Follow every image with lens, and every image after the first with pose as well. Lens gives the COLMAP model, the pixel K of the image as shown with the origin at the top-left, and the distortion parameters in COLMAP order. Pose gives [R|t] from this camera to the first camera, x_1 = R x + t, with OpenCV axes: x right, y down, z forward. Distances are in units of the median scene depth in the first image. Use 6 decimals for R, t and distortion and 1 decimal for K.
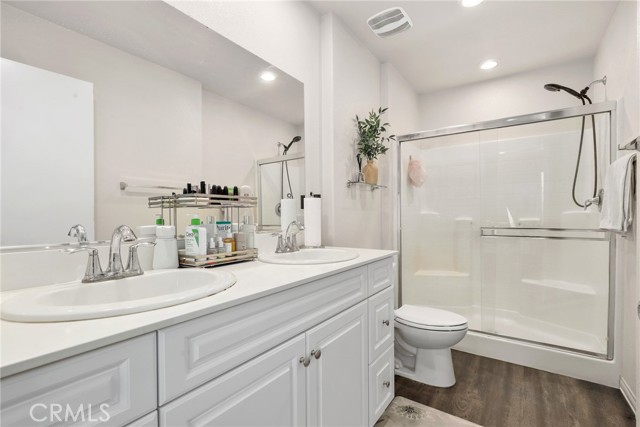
lens RADIAL K [[294.9, 0, 319.8], [0, 294.9, 212.4], [0, 0, 1]] dist [-0.004833, 0.001805]
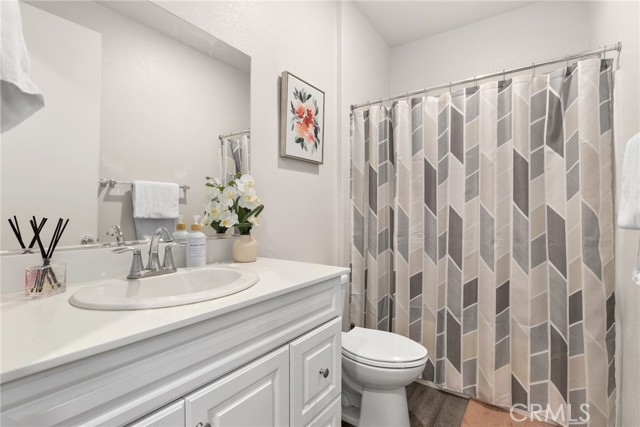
lens RADIAL K [[294.9, 0, 318.9], [0, 294.9, 220.2], [0, 0, 1]] dist [-0.004833, 0.001805]
pose [[0.999988, 0.002068, 0.004466, 0.214560], [-0.002118, 0.999934, 0.011249, 0.001437], [-0.004442, -0.011259, 0.999927, 0.307001]]
